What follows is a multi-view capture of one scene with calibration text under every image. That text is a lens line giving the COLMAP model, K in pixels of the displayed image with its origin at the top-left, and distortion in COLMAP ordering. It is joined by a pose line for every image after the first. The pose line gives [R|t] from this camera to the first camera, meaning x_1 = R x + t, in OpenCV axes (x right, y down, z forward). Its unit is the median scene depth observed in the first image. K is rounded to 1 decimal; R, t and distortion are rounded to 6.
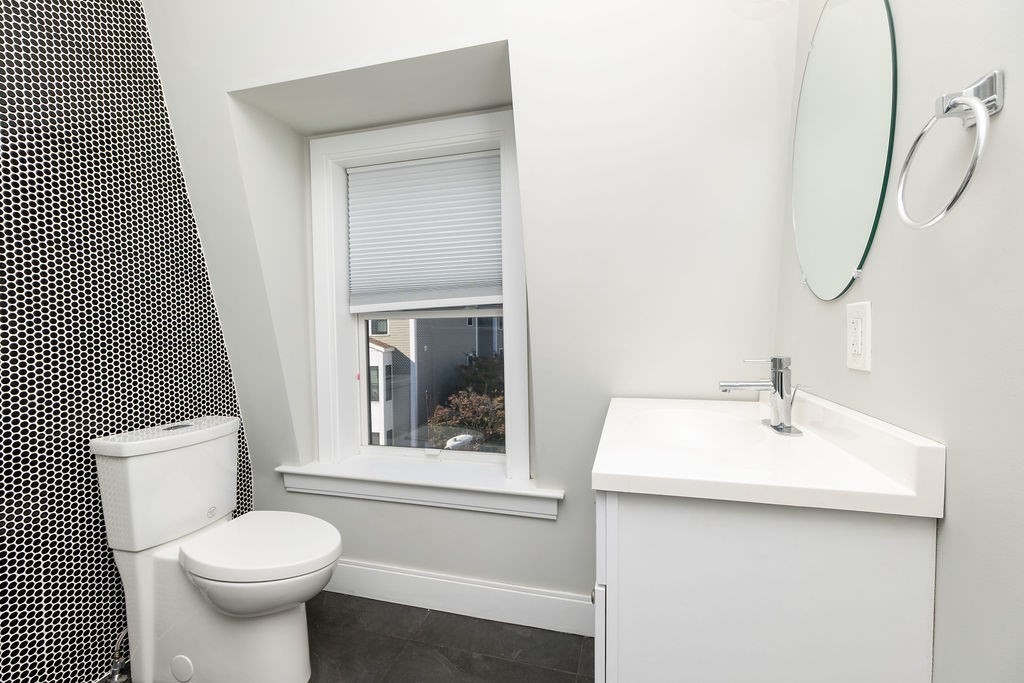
lens RADIAL K [[449.1, 0, 512.0], [0, 449.1, 341.5], [0, 0, 1]] dist [-0.002826, 0.000022]
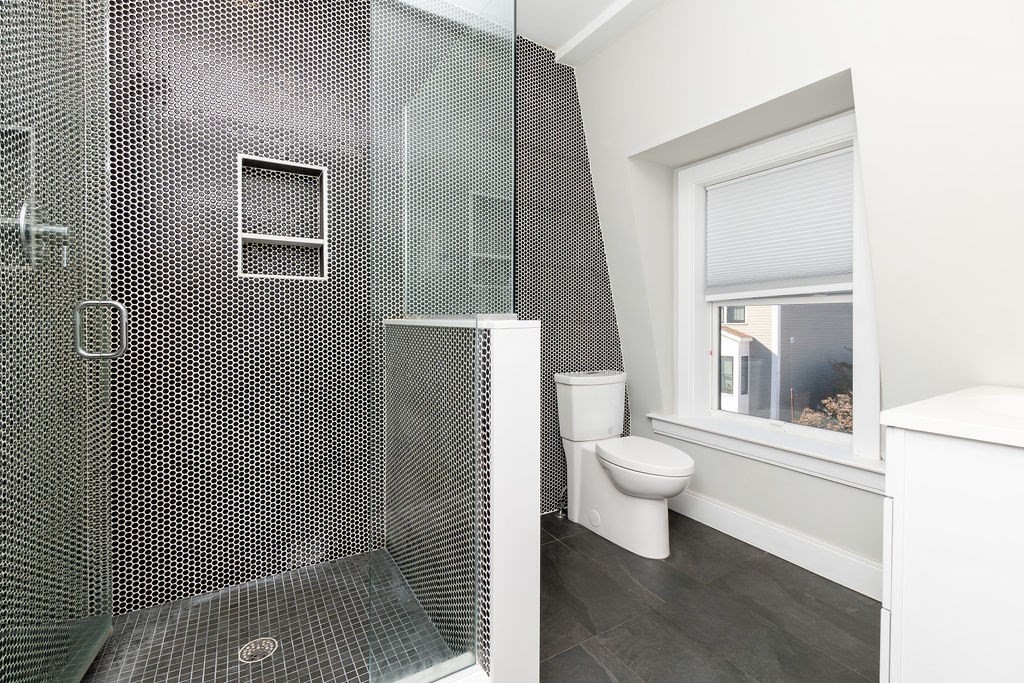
lens RADIAL K [[450.9, 0, 508.3], [0, 450.9, 325.2], [0, 0, 1]] dist [-0.002269, -0.000067]
pose [[0.728992, 0.023957, -0.684103, 0.112775], [-0.029463, 0.999559, 0.003608, 0.017937], [0.683888, 0.017525, 0.729377, -0.329085]]
